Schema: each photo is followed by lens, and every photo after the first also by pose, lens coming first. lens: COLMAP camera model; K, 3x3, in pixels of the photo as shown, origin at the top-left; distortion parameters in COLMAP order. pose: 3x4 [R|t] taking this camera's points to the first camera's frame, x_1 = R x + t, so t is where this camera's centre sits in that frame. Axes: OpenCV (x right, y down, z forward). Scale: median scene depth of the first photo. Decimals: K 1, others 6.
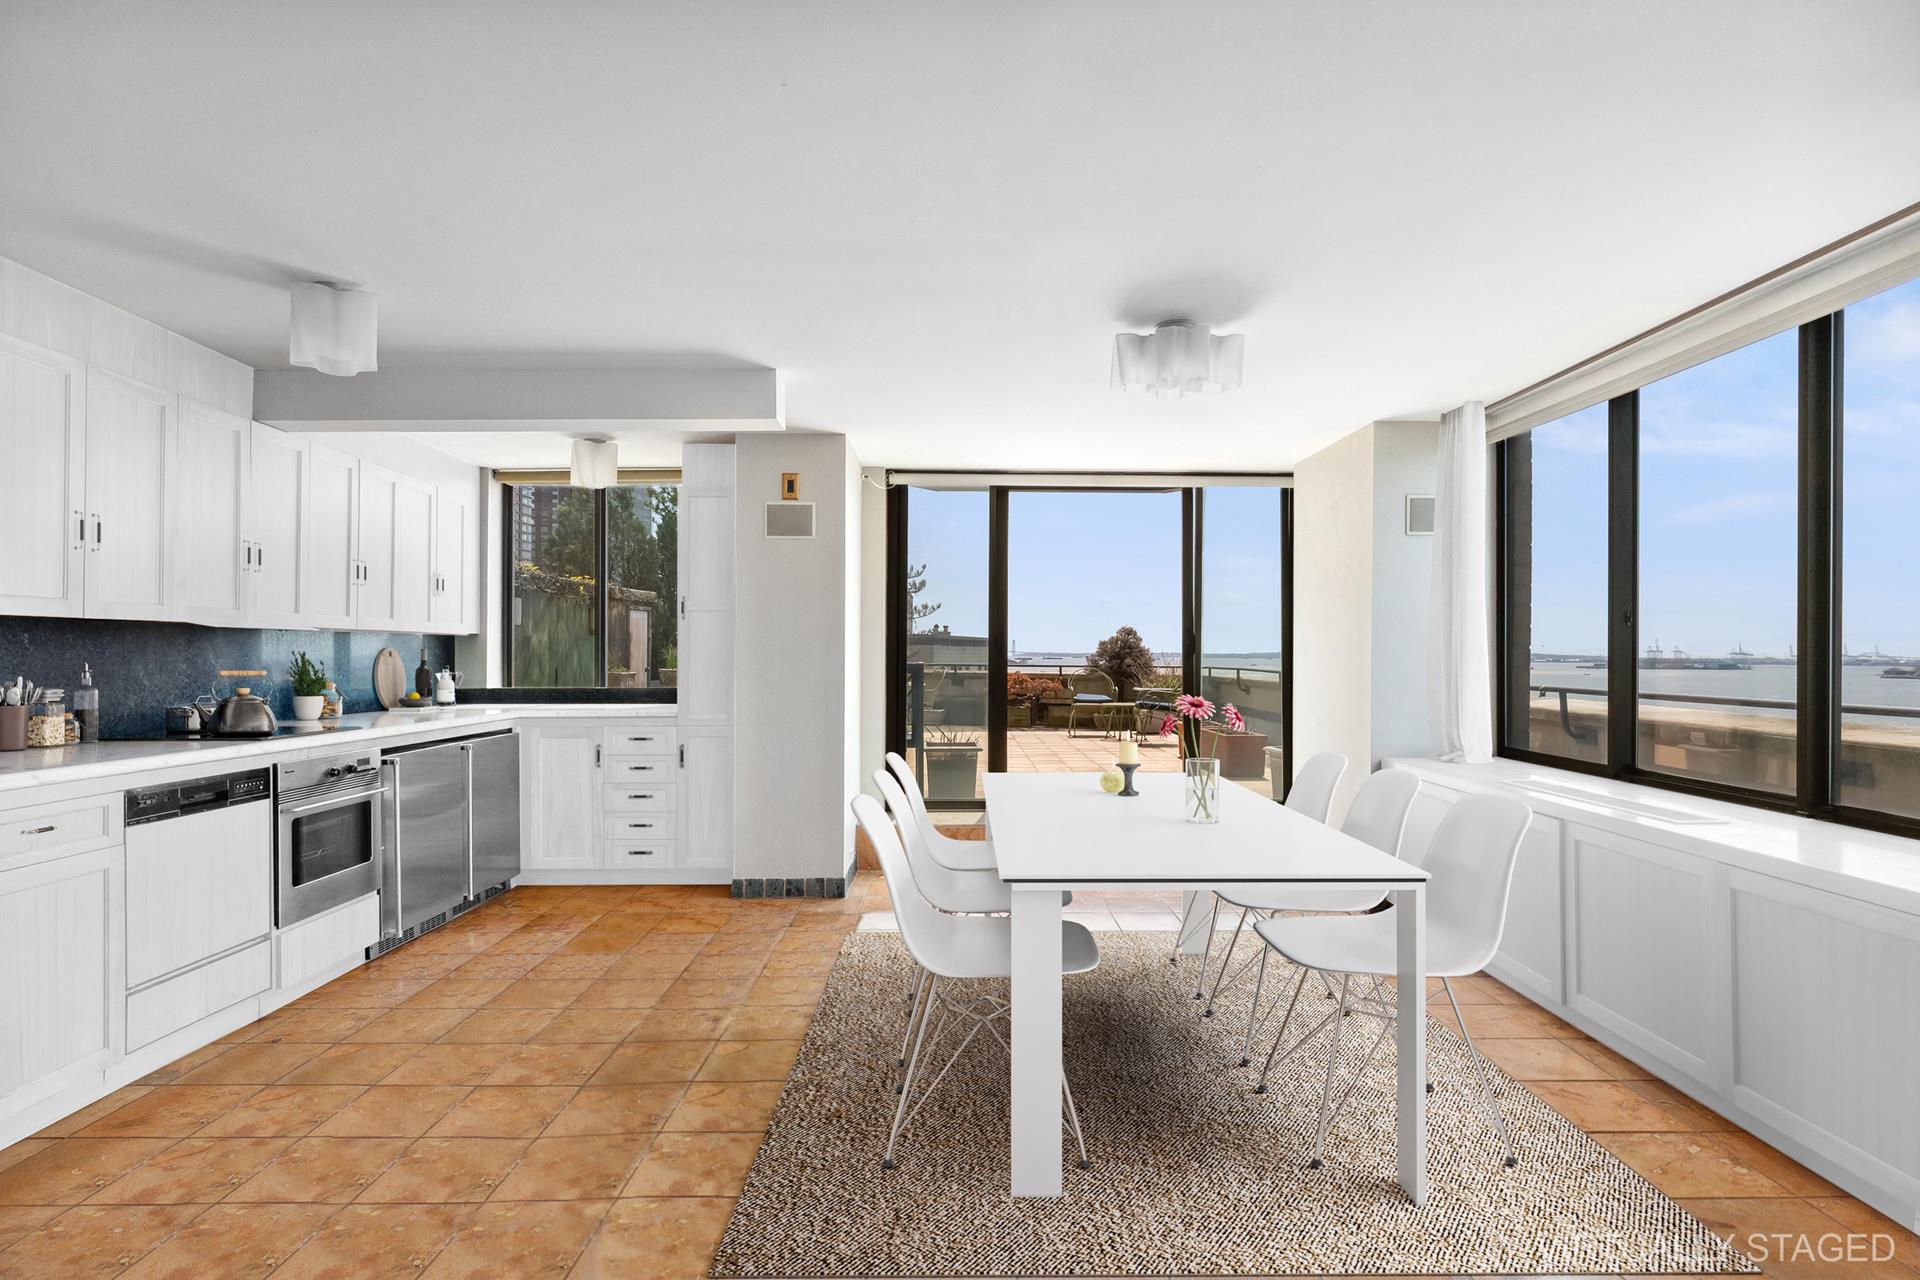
lens RADIAL K [[974.0, 0, 960.0], [0, 974.0, 640.0], [0, 0, 1]] dist [0.000161, 0.000022]
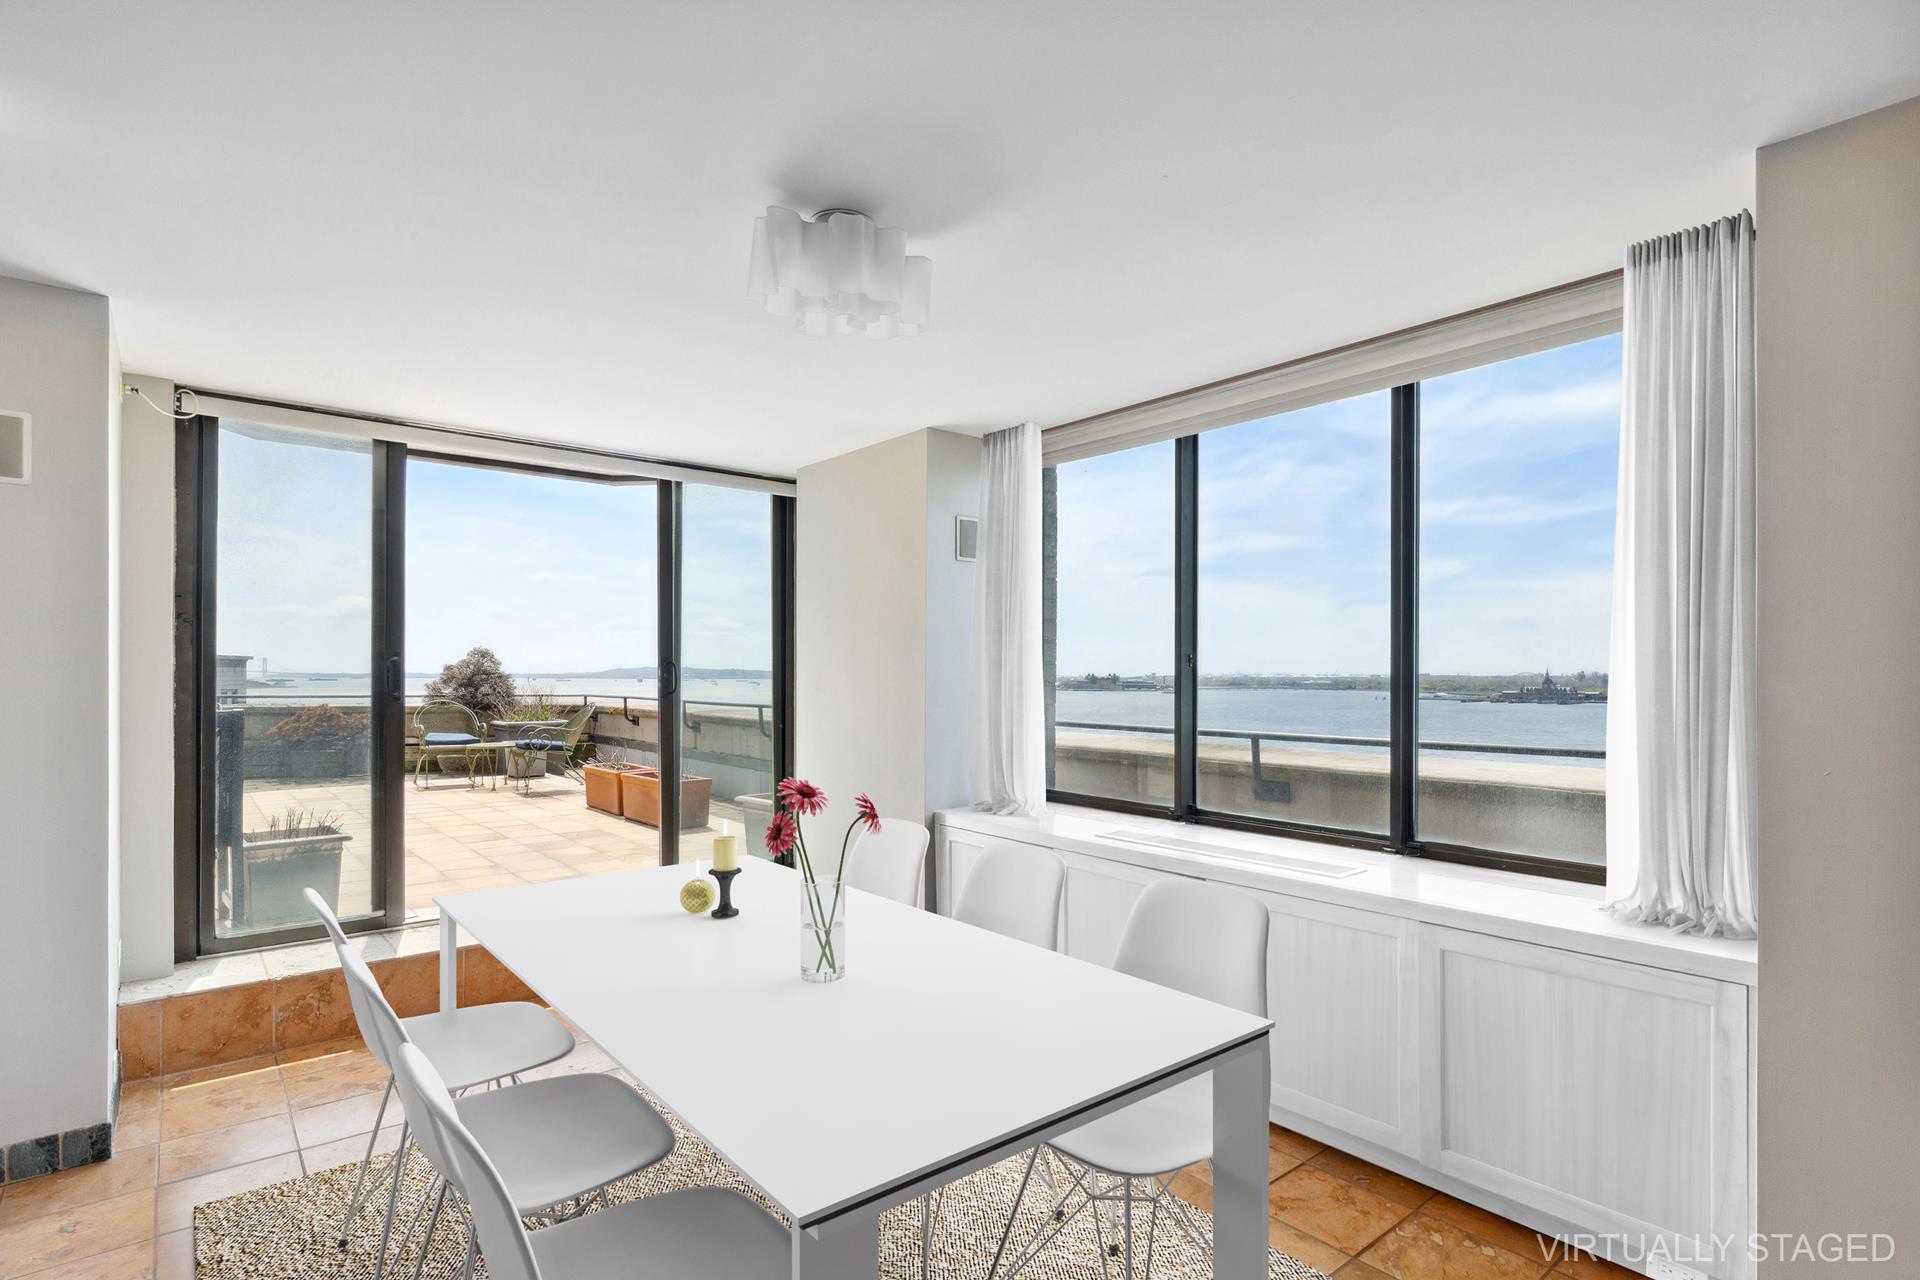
lens RADIAL K [[963.6, 0, 962.7], [0, 963.6, 676.5], [0, 0, 1]] dist [0.000637, 0.000492]
pose [[0.774526, -0.002157, 0.632539, -0.080384], [-0.008772, 0.999861, 0.014151, -0.011117], [-0.632482, -0.016509, 0.774399, 0.254633]]
